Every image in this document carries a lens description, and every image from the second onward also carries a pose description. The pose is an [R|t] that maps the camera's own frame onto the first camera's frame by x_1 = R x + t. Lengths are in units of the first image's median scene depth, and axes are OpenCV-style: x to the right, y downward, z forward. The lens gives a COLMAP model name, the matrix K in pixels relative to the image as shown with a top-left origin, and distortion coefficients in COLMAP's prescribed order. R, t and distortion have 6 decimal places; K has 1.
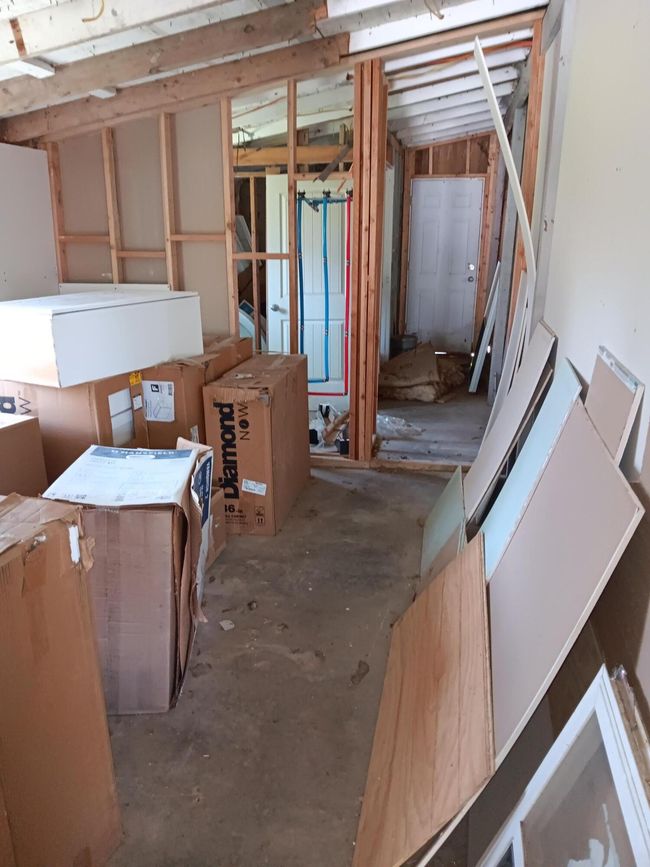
lens RADIAL K [[709.1, 0, 325.0], [0, 709.1, 433.5], [0, 0, 1]] dist [-0.002454, -0.003130]
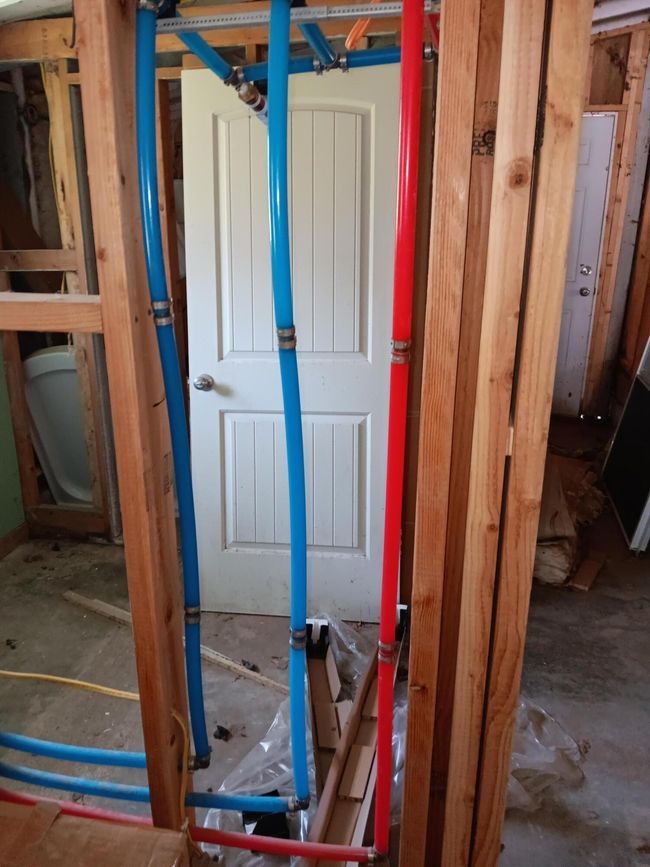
lens RADIAL K [[808.0, 0, 325.0], [0, 808.0, 433.5], [0, 0, 1]] dist [-0.002582, -0.000195]
pose [[0.999854, 0.005067, -0.016327, 0.010257], [-0.005218, 0.999944, -0.009201, -0.141982], [0.016280, 0.009285, 0.999824, 0.508621]]
